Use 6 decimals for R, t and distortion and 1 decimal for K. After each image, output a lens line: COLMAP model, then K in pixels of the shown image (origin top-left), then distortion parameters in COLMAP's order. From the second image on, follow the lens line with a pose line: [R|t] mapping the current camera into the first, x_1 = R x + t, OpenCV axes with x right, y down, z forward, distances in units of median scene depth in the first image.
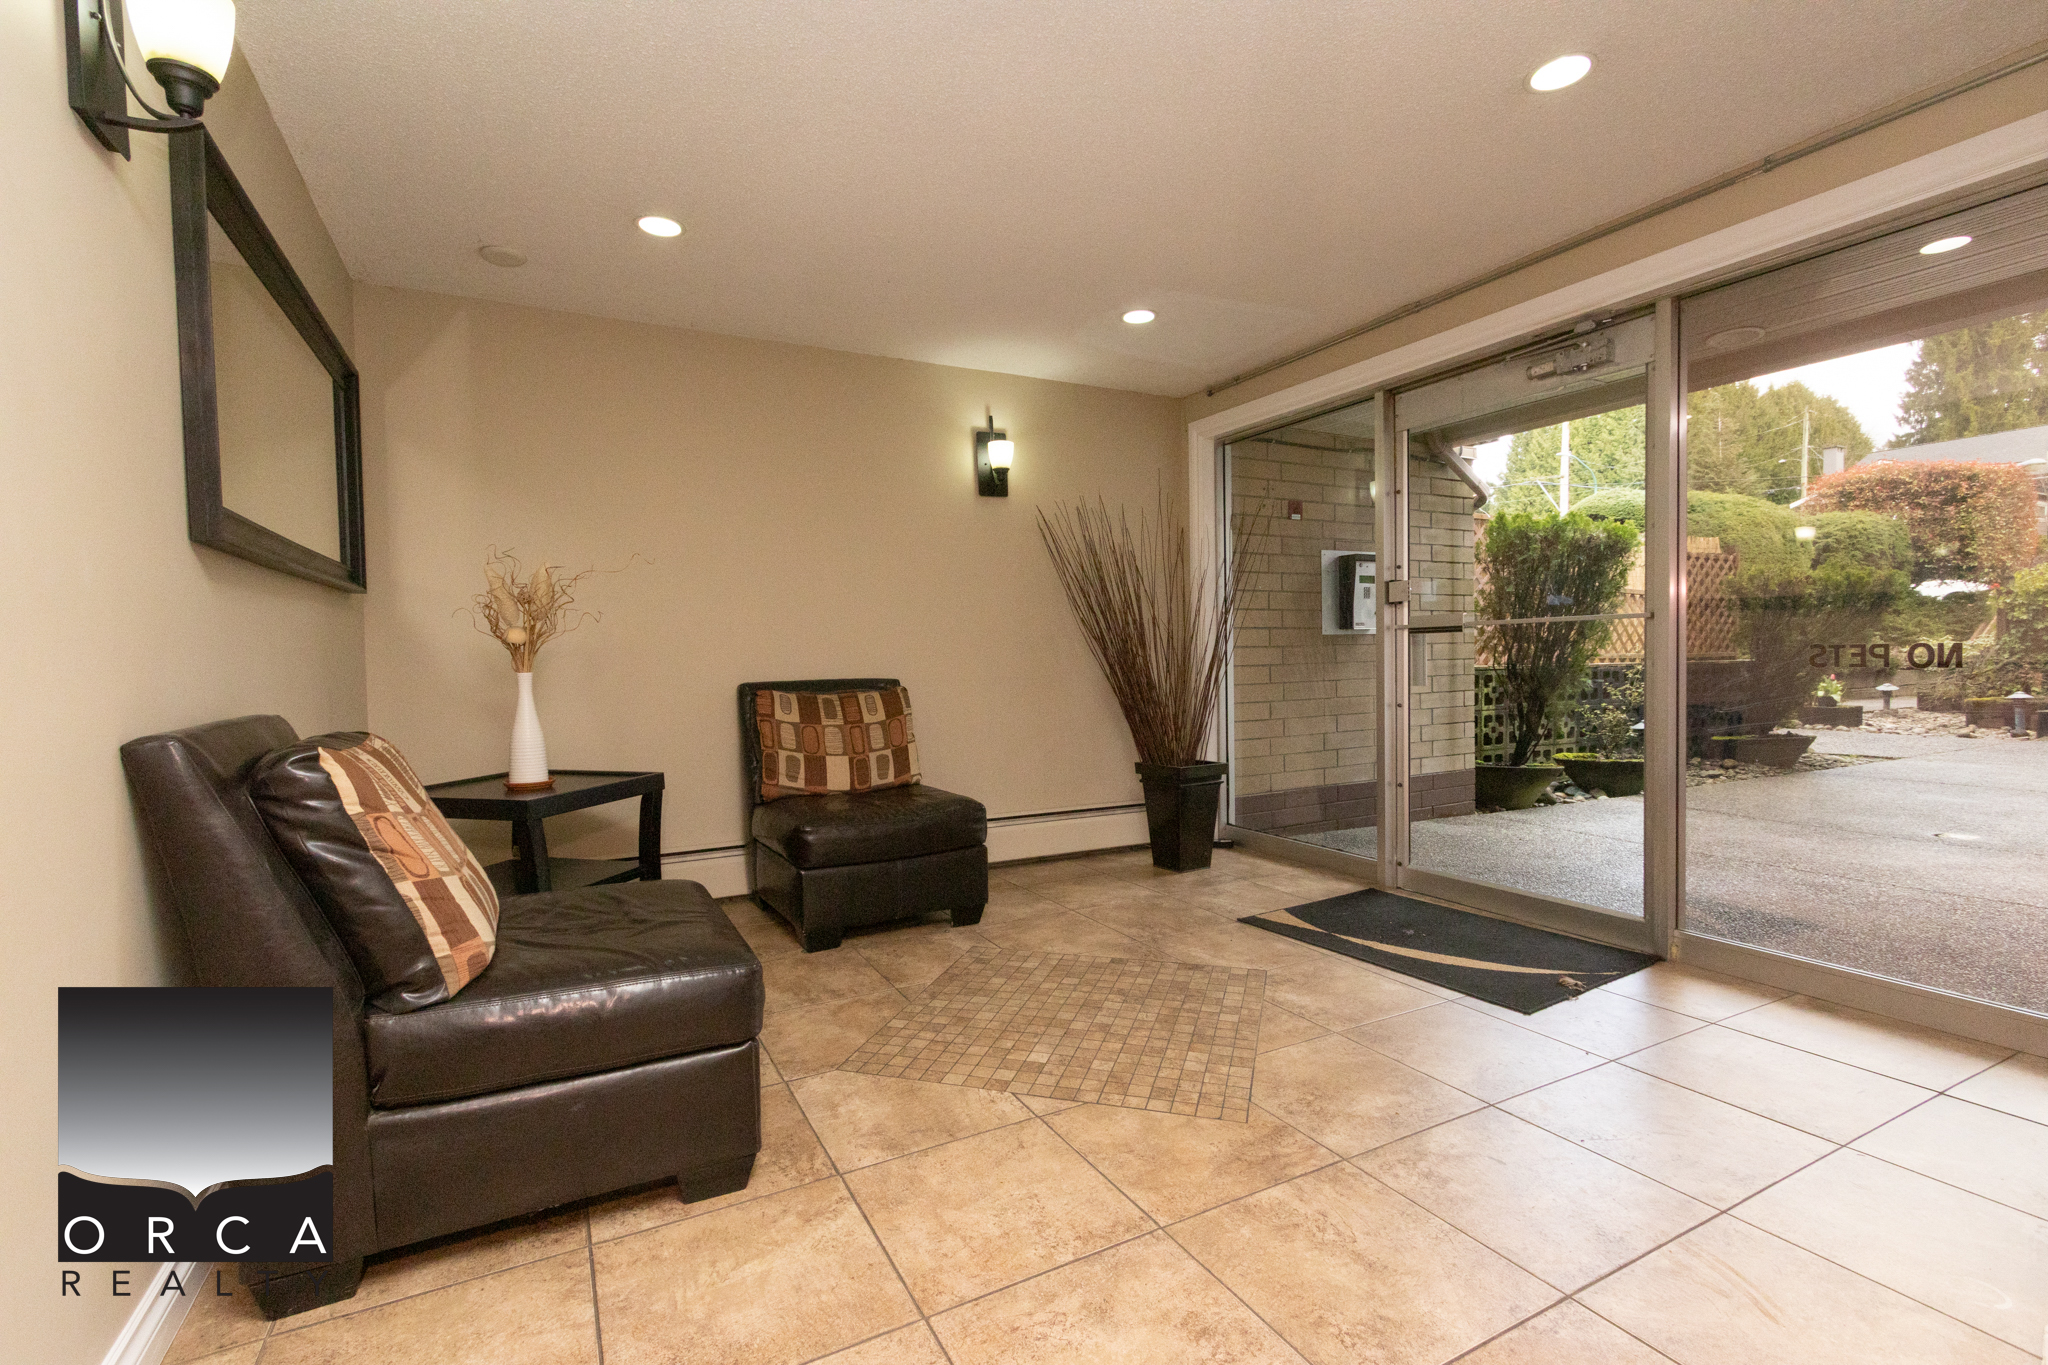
lens RADIAL K [[925.3, 0, 1012.4], [0, 925.3, 689.3], [0, 0, 1]] dist [0.007645, -0.002910]
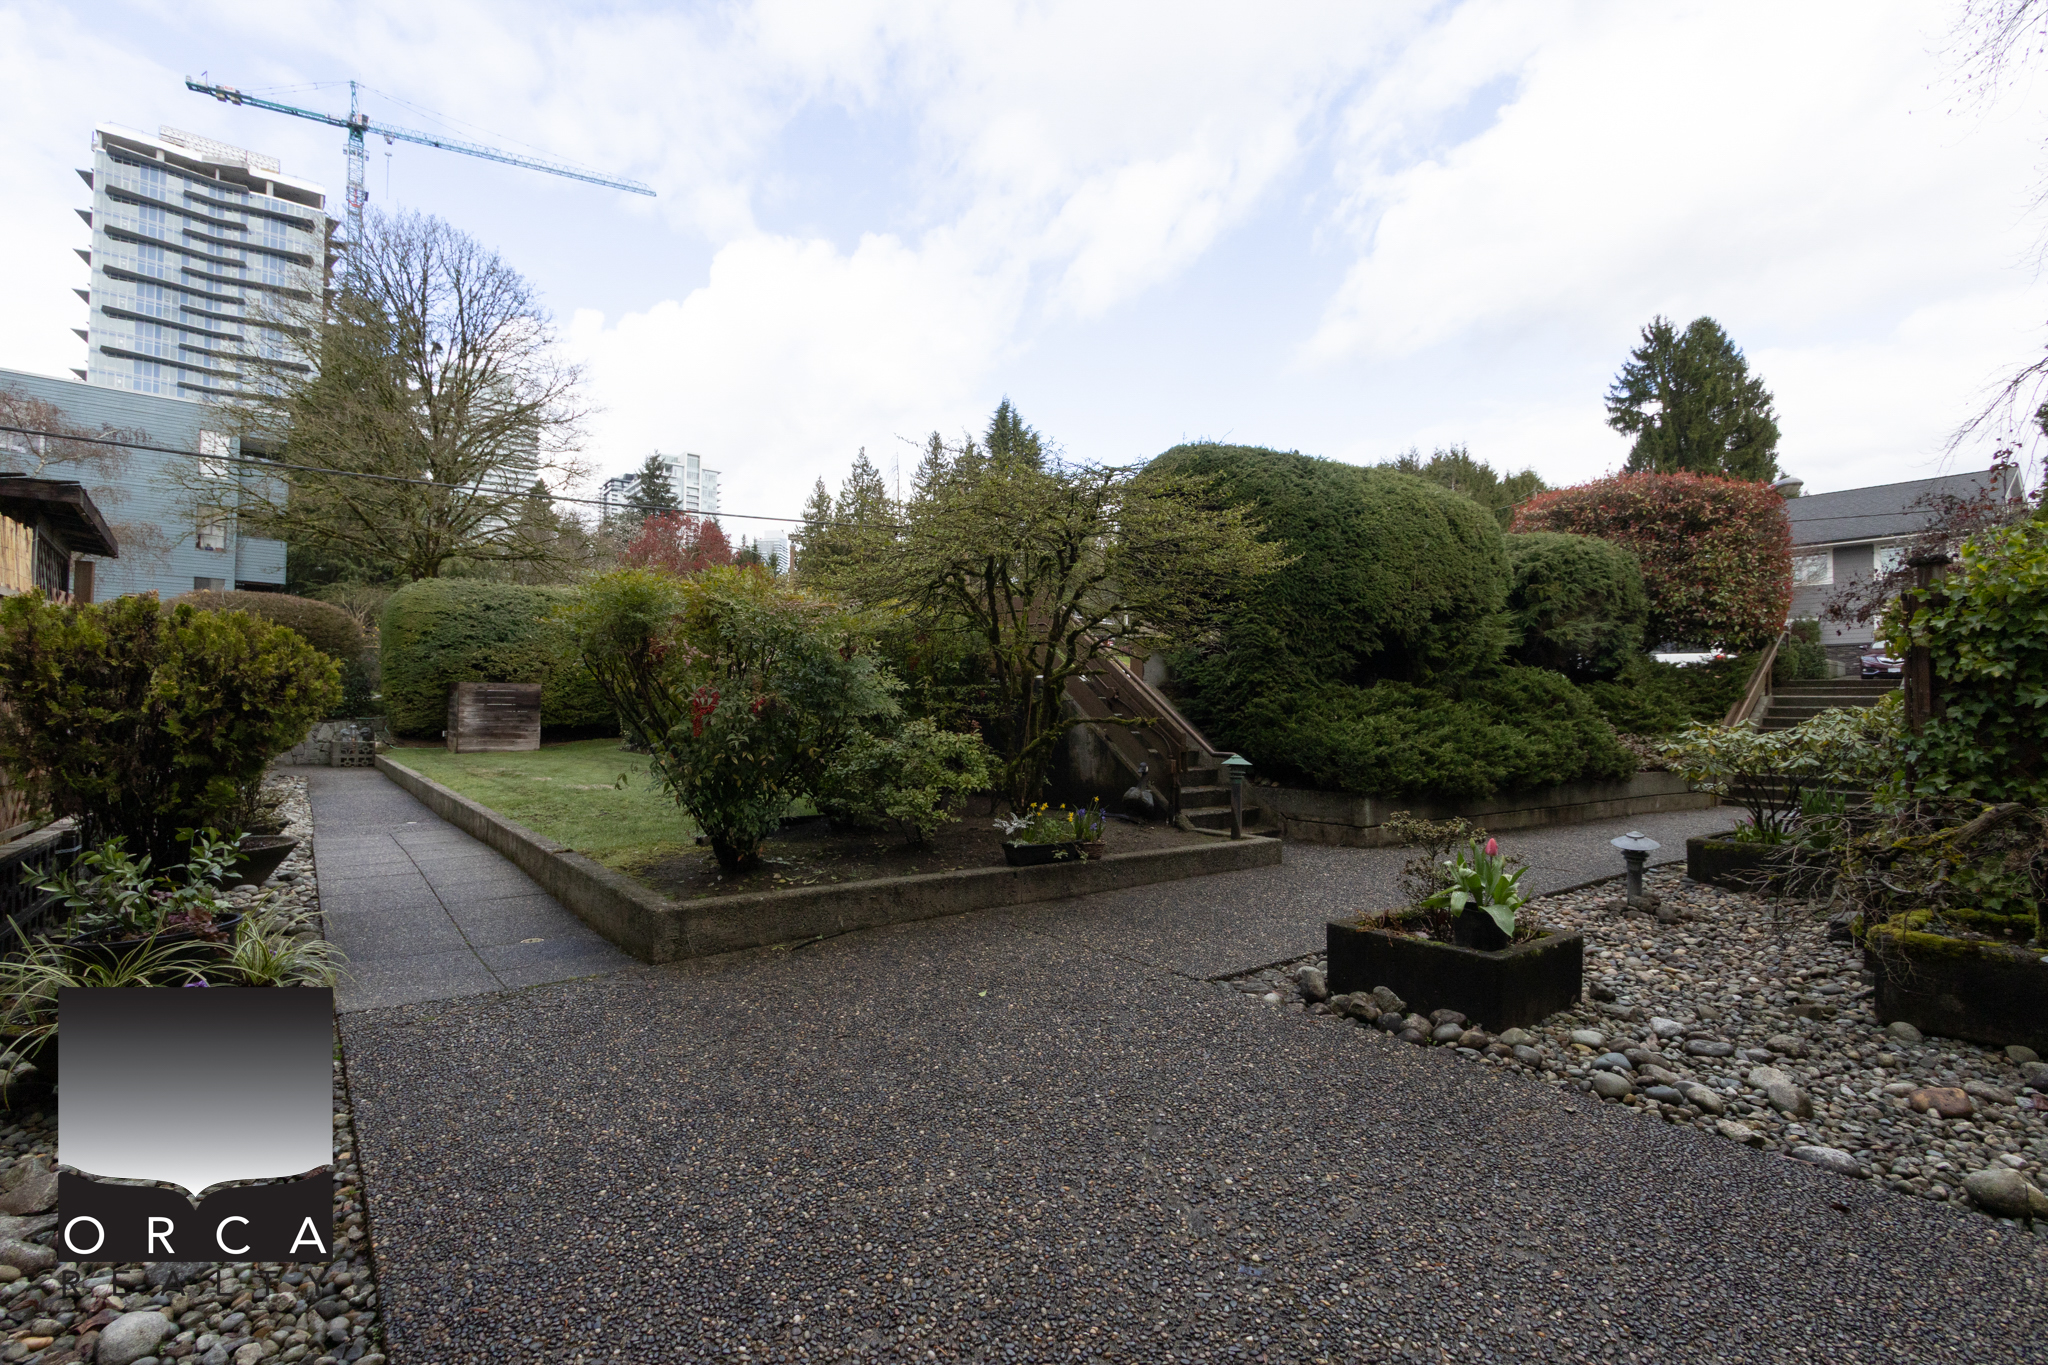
lens RADIAL K [[925.3, 0, 1012.4], [0, 925.3, 689.3], [0, 0, 1]] dist [0.007645, -0.002910]
pose [[0.982684, 0.033783, 0.182183, 0.379411], [-0.022000, 0.997556, -0.066315, -0.022812], [-0.183978, 0.061159, 0.981026, 0.412113]]
